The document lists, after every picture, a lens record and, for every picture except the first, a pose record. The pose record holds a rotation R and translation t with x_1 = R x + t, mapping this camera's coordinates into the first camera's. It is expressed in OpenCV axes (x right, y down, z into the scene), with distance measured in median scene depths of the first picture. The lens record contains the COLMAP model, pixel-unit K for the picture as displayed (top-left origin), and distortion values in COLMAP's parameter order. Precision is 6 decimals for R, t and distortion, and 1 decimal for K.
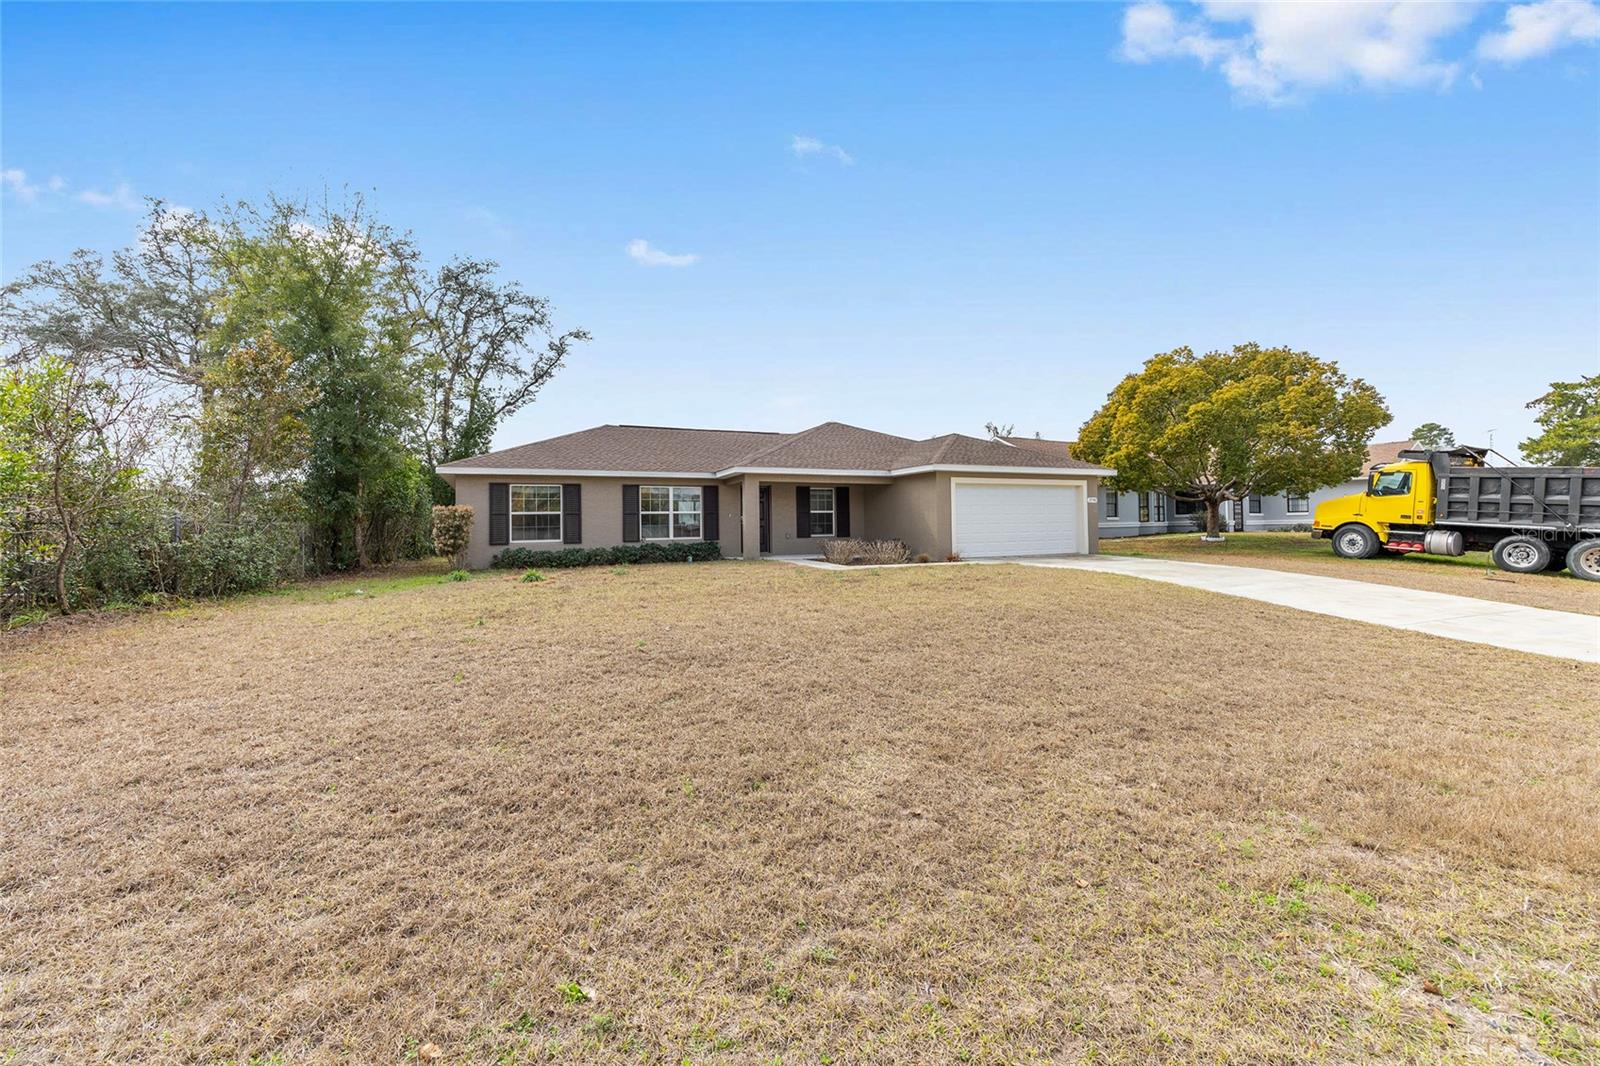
lens RADIAL K [[631.7, 0, 801.6], [0, 631.7, 516.8], [0, 0, 1]] dist [-0.000142, 0.000023]
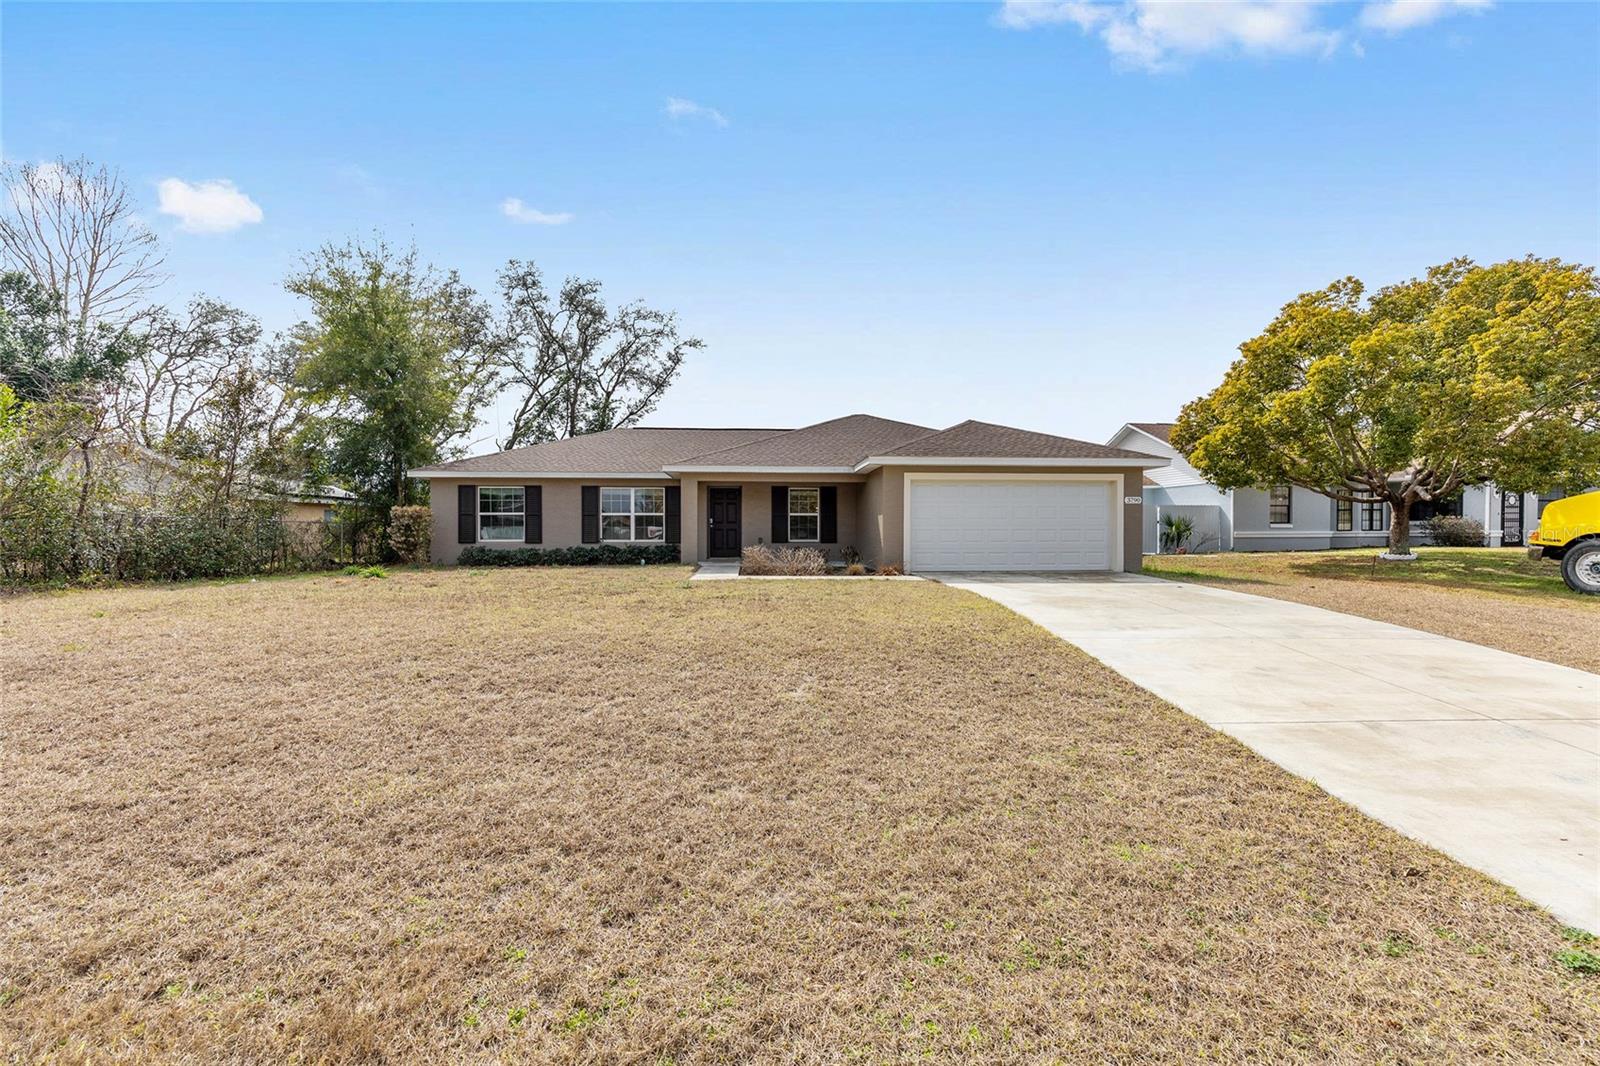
lens RADIAL K [[644.5, 0, 800.0], [0, 644.5, 533.0], [0, 0, 1]] dist [0.001338, 0.000200]
pose [[0.930227, 0.014725, -0.366689, 0.376587], [-0.007066, 0.999728, 0.022220, -0.001404], [0.366916, -0.018079, 0.930078, 0.138492]]
